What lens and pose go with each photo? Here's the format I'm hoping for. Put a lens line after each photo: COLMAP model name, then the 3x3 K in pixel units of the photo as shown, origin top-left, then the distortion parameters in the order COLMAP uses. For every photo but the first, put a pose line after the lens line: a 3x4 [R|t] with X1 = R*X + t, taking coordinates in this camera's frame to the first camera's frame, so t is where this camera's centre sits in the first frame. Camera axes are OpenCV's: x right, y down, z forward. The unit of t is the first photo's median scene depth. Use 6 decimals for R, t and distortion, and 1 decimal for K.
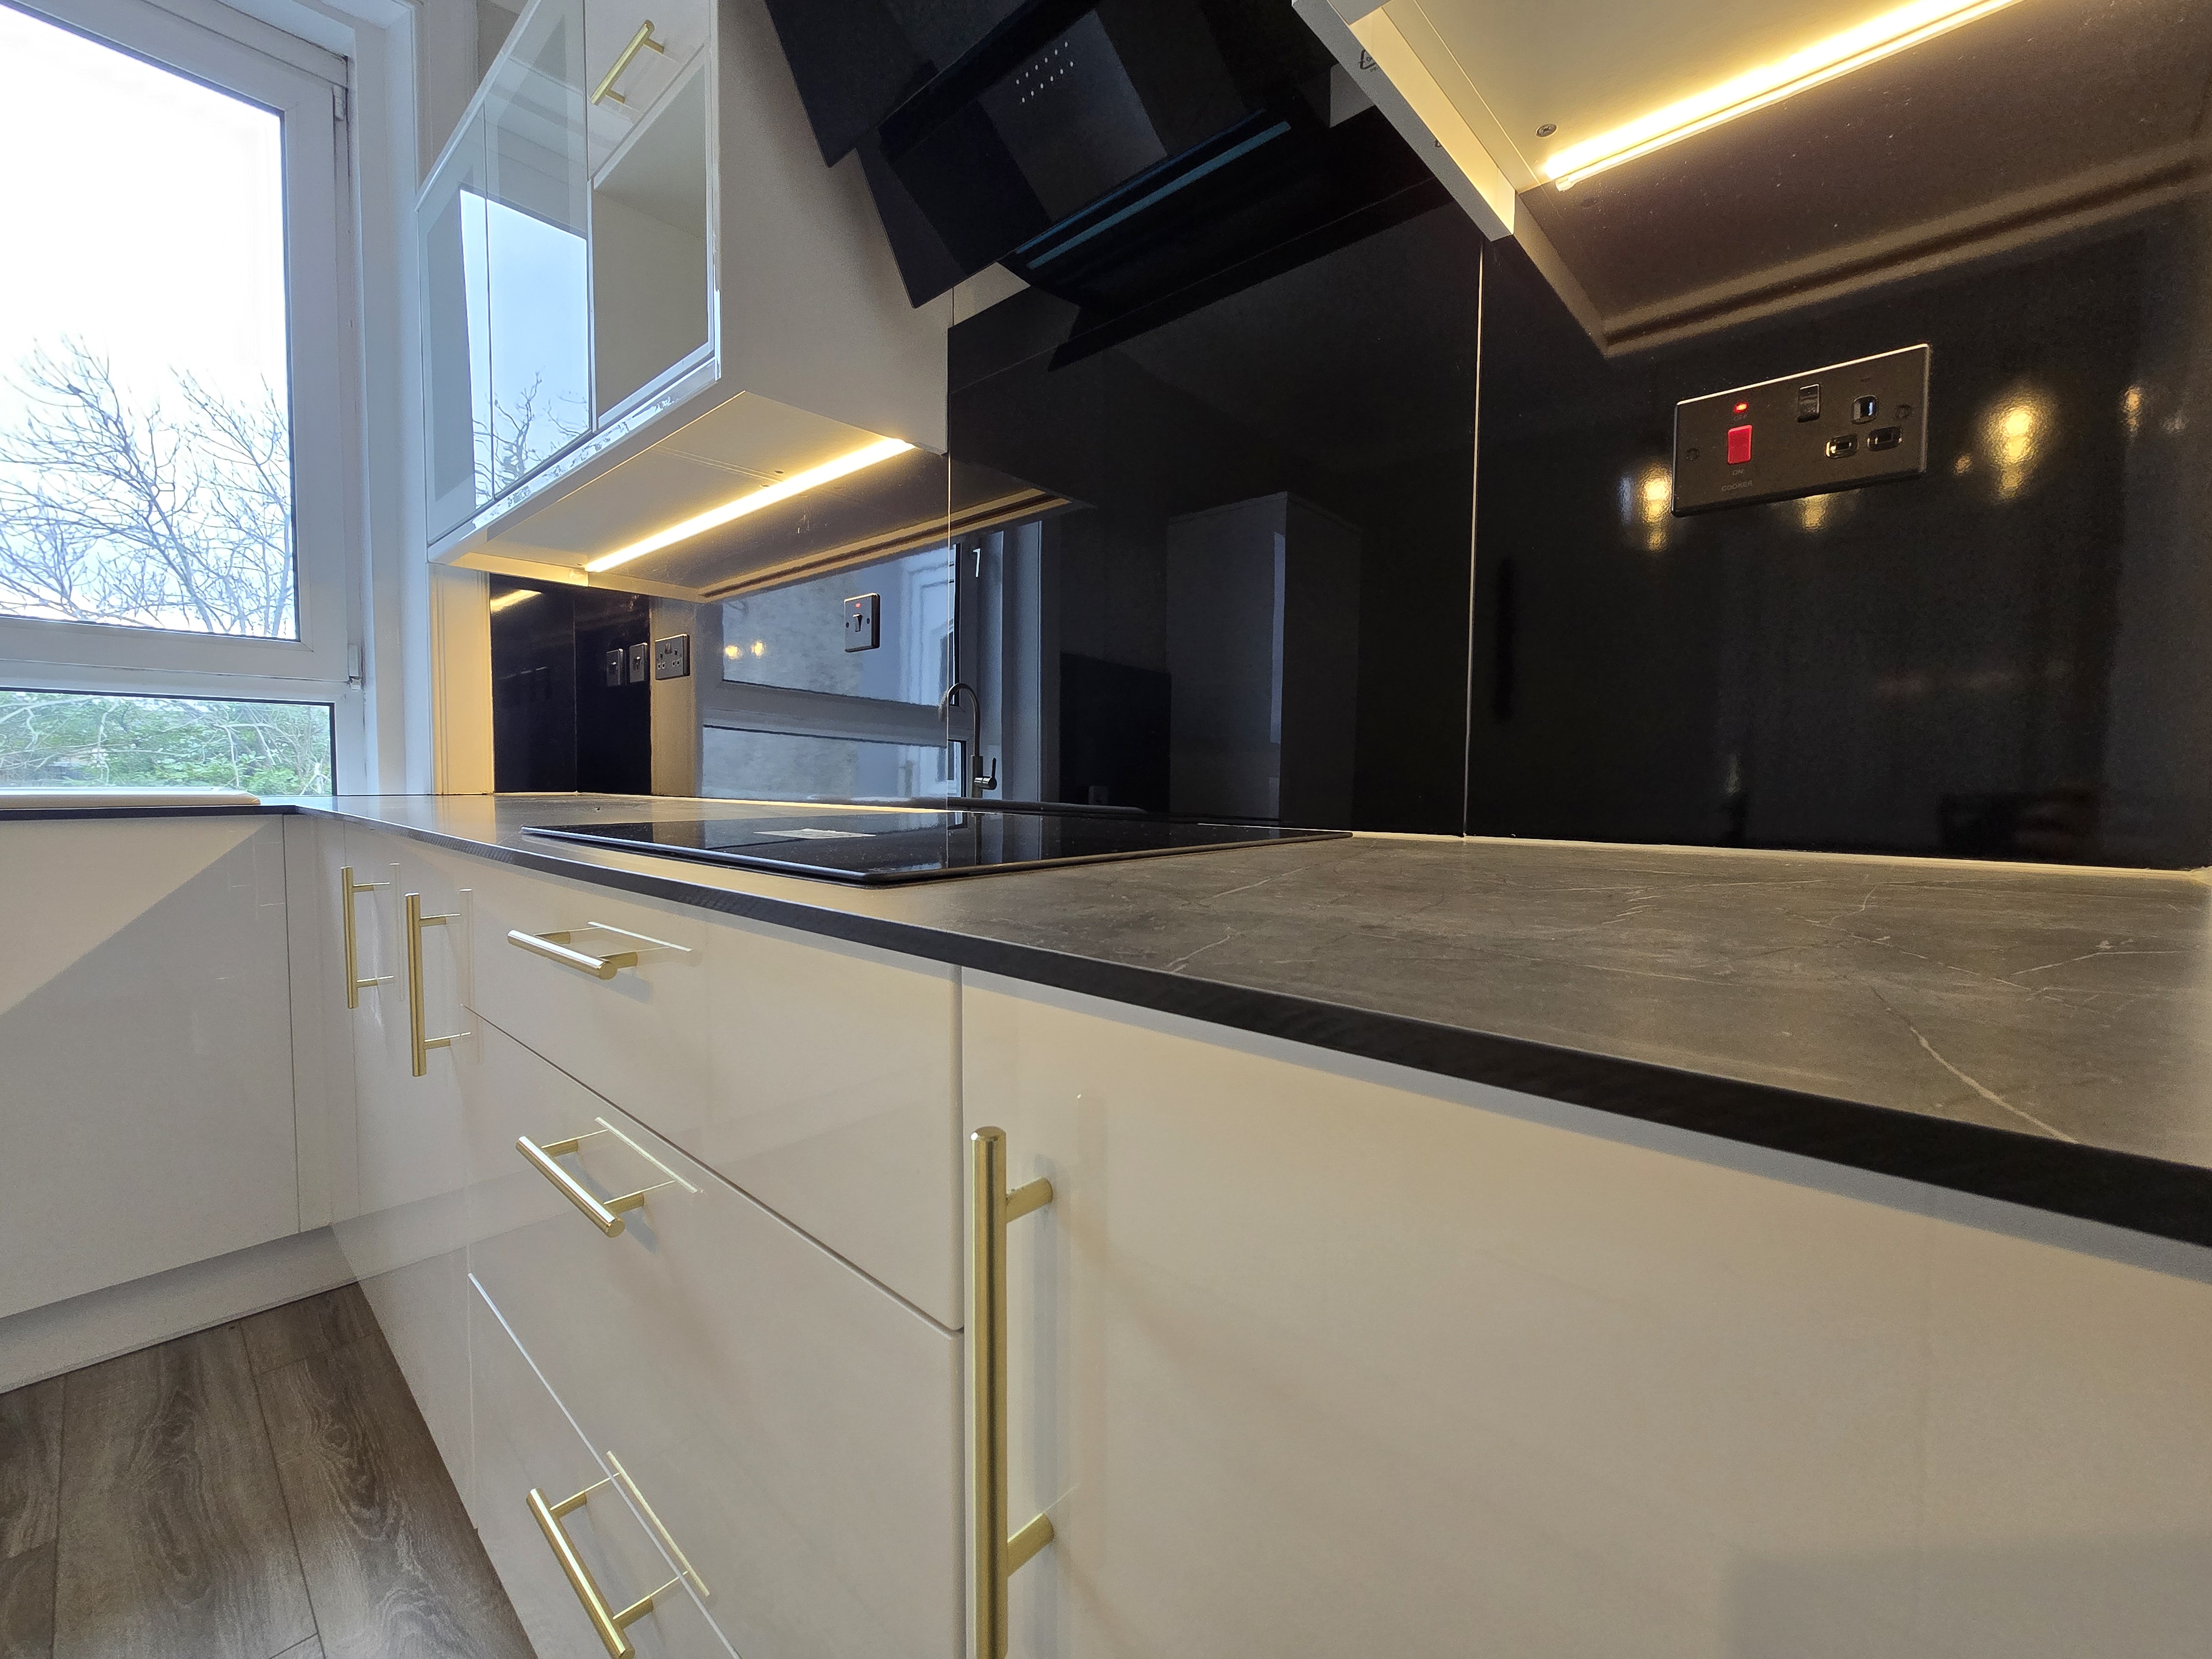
lens RADIAL K [[906.1, 0, 1110.0], [0, 906.1, 816.3], [0, 0, 1]] dist [-0.007599, 0.002072]
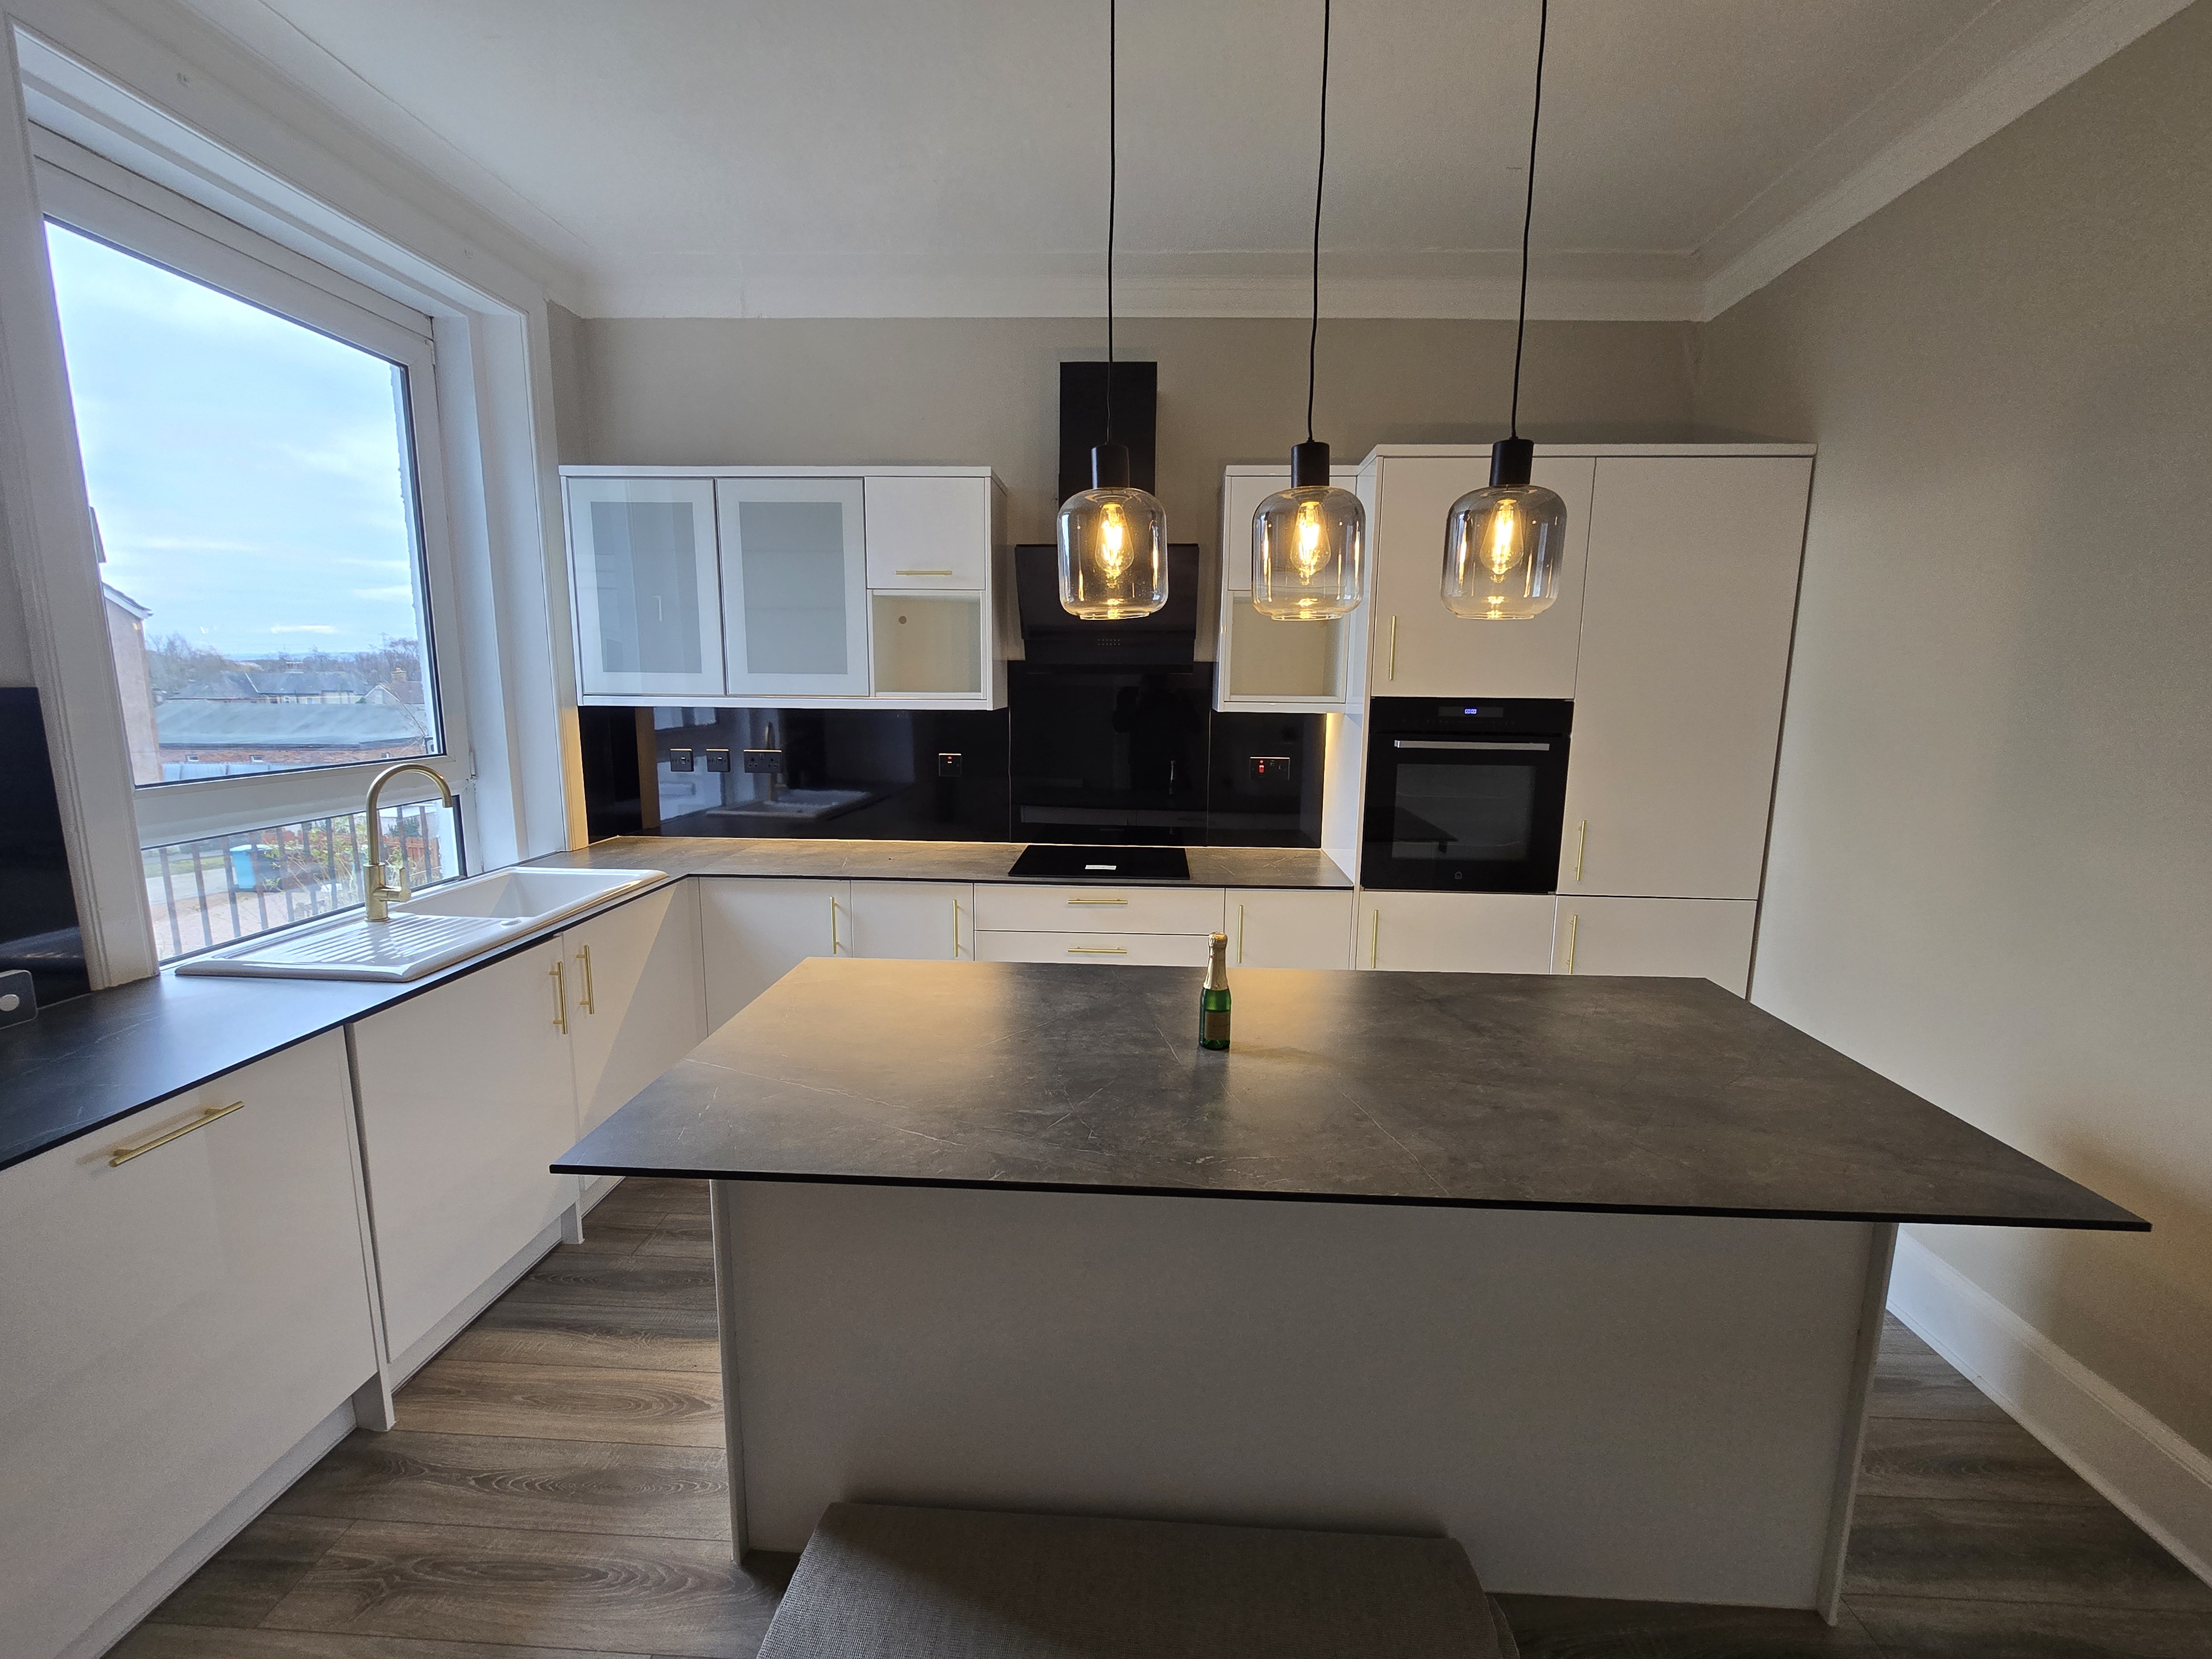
lens RADIAL K [[906.1, 0, 1109.8], [0, 906.1, 813.4], [0, 0, 1]] dist [-0.007599, 0.002072]
pose [[0.767616, -0.093156, 0.634103, -1.468290], [0.023905, 0.992853, 0.116922, -0.355710], [-0.640464, -0.074593, 0.764357, -1.083251]]
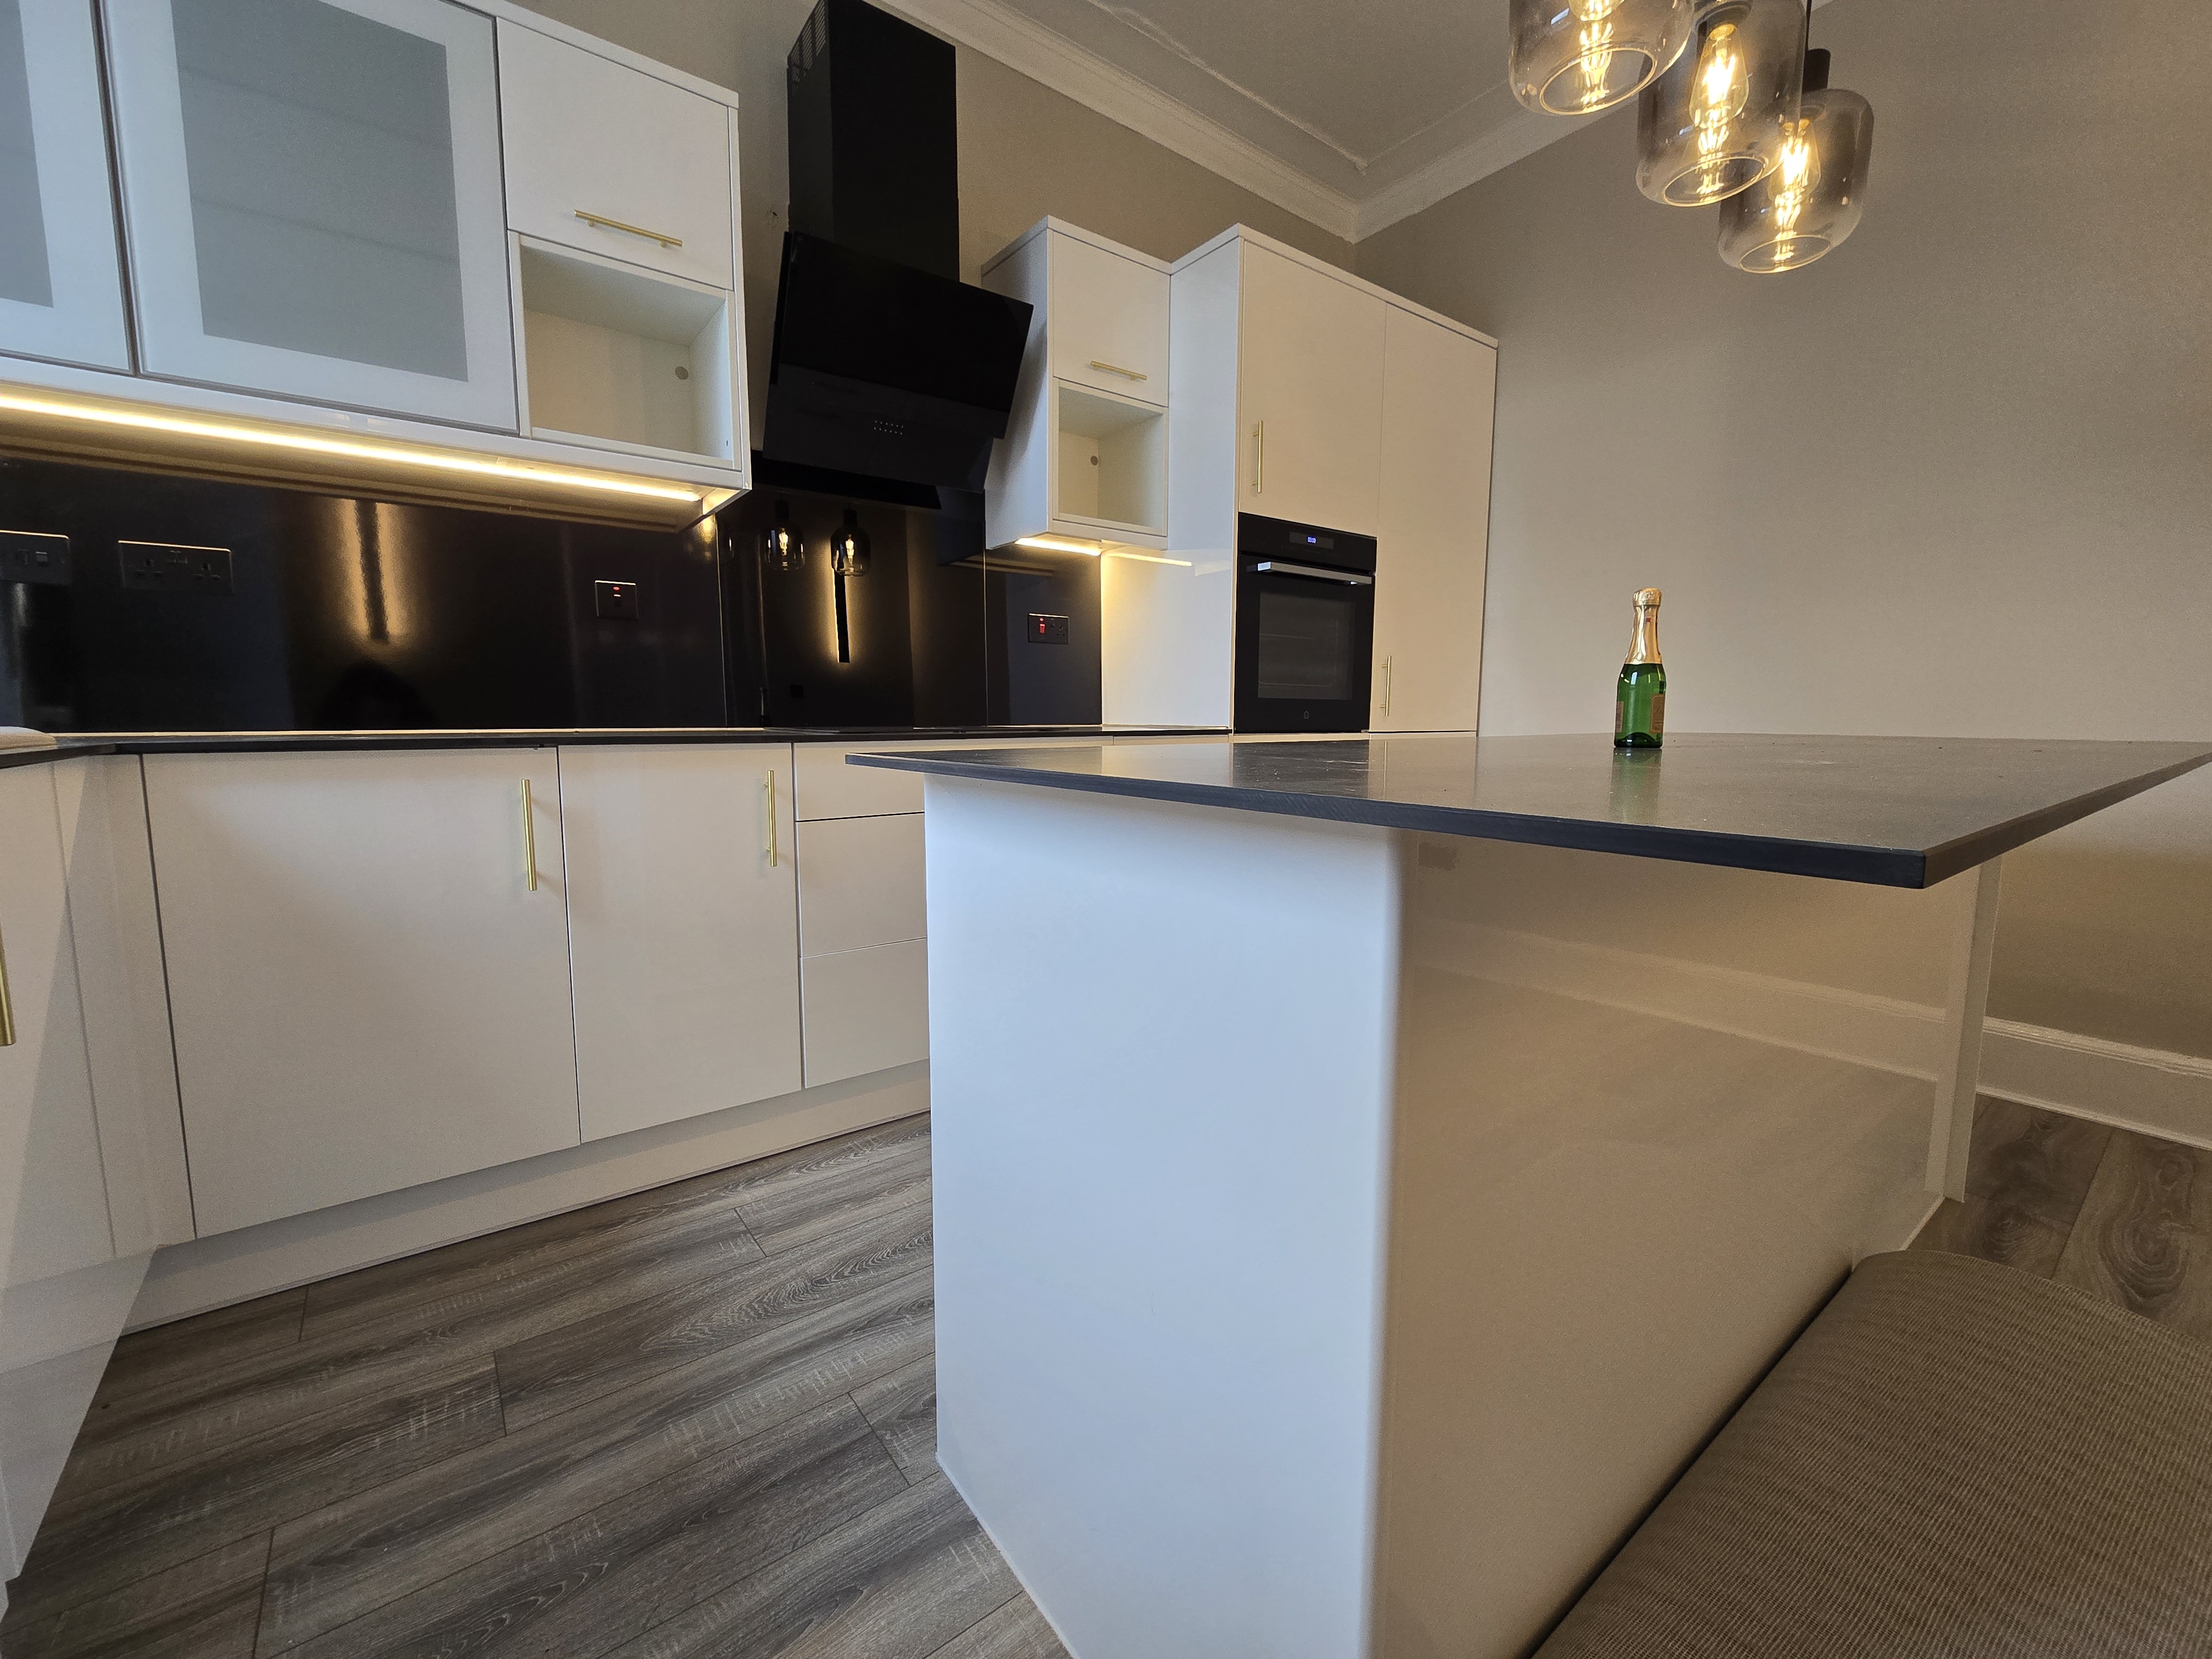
lens RADIAL K [[906.1, 0, 1103.6], [0, 906.1, 817.2], [0, 0, 1]] dist [-0.007599, 0.002072]
pose [[0.179571, -0.114704, 0.977035, -1.587757], [0.044639, 0.993106, 0.108386, 0.007162], [-0.982732, 0.024151, 0.183454, -0.020894]]
